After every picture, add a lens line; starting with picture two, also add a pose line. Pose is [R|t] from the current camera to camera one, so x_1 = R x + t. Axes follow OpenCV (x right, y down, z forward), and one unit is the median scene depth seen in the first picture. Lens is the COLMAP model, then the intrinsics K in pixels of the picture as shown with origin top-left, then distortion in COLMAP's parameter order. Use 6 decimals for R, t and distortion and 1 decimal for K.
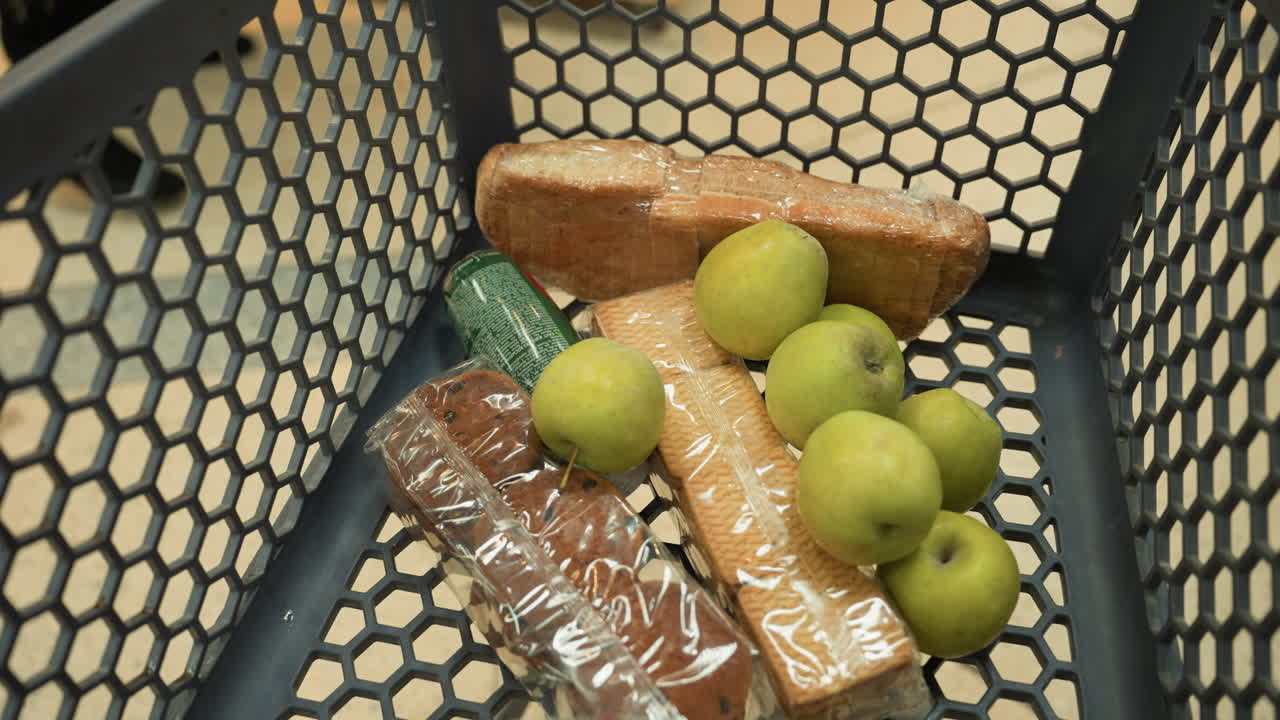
lens RADIAL K [[2113.9, 0, 640.0], [0, 2113.9, 360.0], [0, 0, 1]] dist [0.037858, -0.051138]
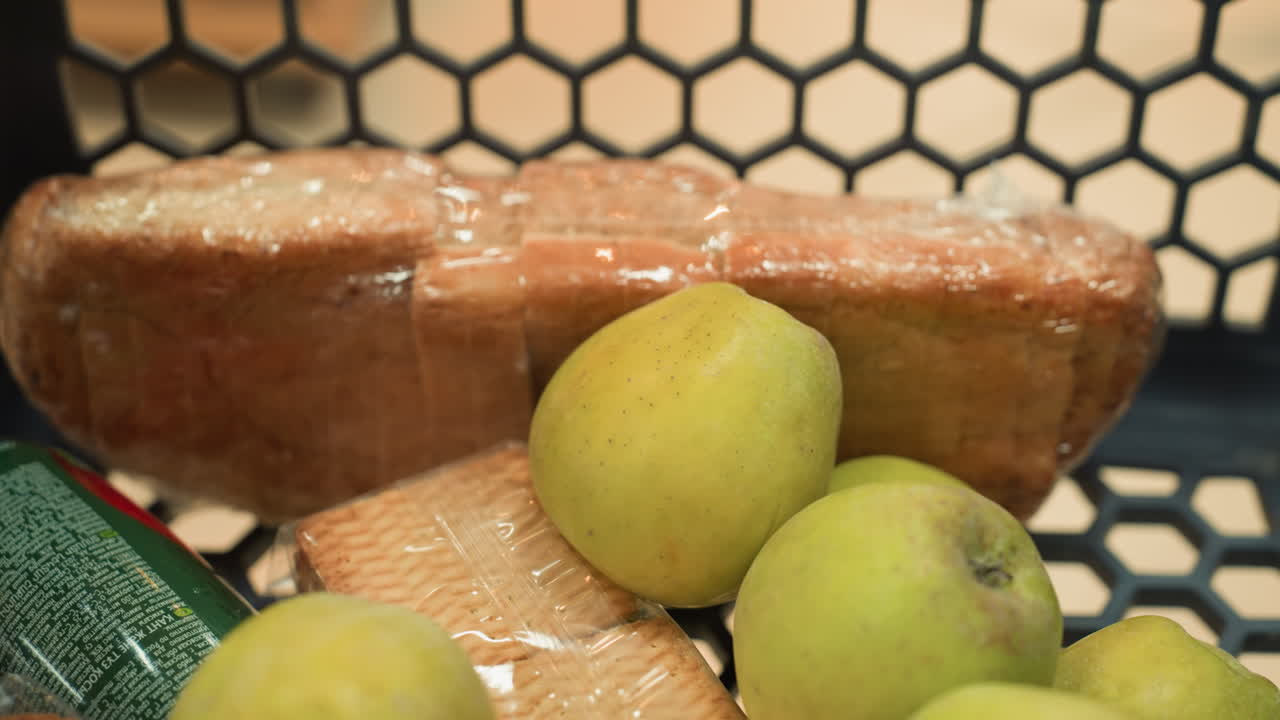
lens RADIAL K [[2113.9, 0, 640.0], [0, 2113.9, 360.0], [0, 0, 1]] dist [0.037858, -0.051138]
pose [[0.981620, -0.086382, 0.170178, -0.024262], [0.120431, 0.972113, -0.201227, 0.036738], [-0.148050, 0.218023, 0.964649, 0.575494]]
